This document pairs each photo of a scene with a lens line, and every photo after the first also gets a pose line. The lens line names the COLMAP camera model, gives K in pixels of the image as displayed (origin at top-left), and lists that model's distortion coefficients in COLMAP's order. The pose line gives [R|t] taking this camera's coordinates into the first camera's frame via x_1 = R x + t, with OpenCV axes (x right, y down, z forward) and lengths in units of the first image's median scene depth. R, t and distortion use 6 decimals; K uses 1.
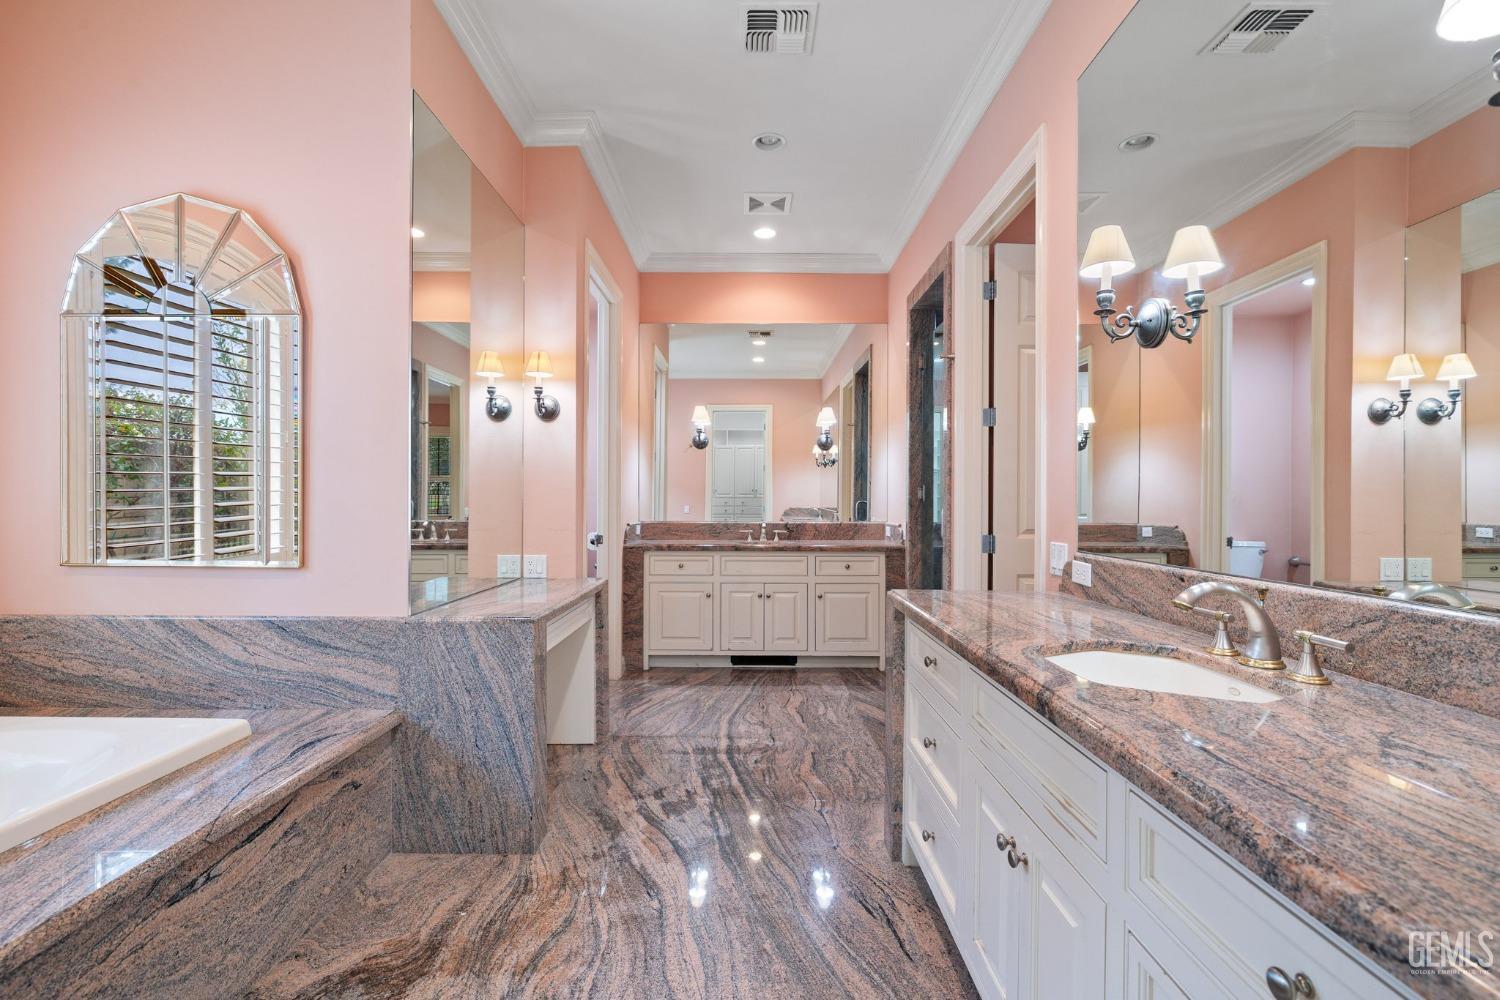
lens RADIAL K [[747.0, 0, 750.2], [0, 747.0, 498.9], [0, 0, 1]] dist [0.000243, -0.000488]
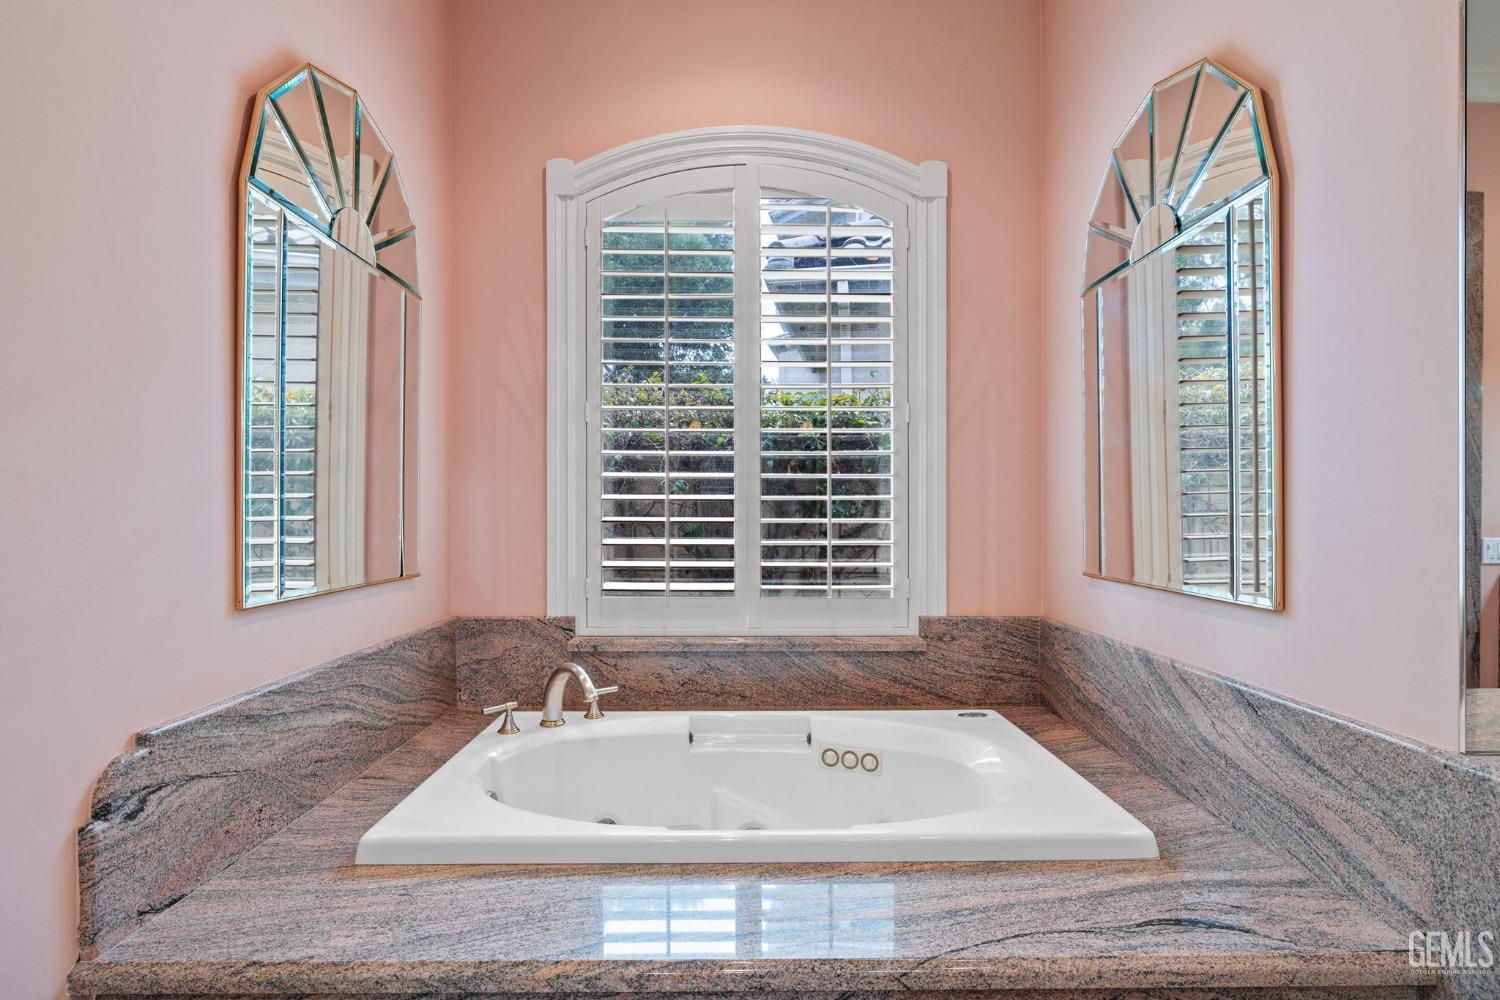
lens RADIAL K [[747.0, 0, 750.6], [0, 747.0, 505.2], [0, 0, 1]] dist [0.000243, -0.000488]
pose [[0.016907, -0.013198, -0.999770, -0.021512], [-0.002752, 0.999908, -0.013246, 0.017413], [0.999853, 0.002975, 0.016869, 0.581340]]
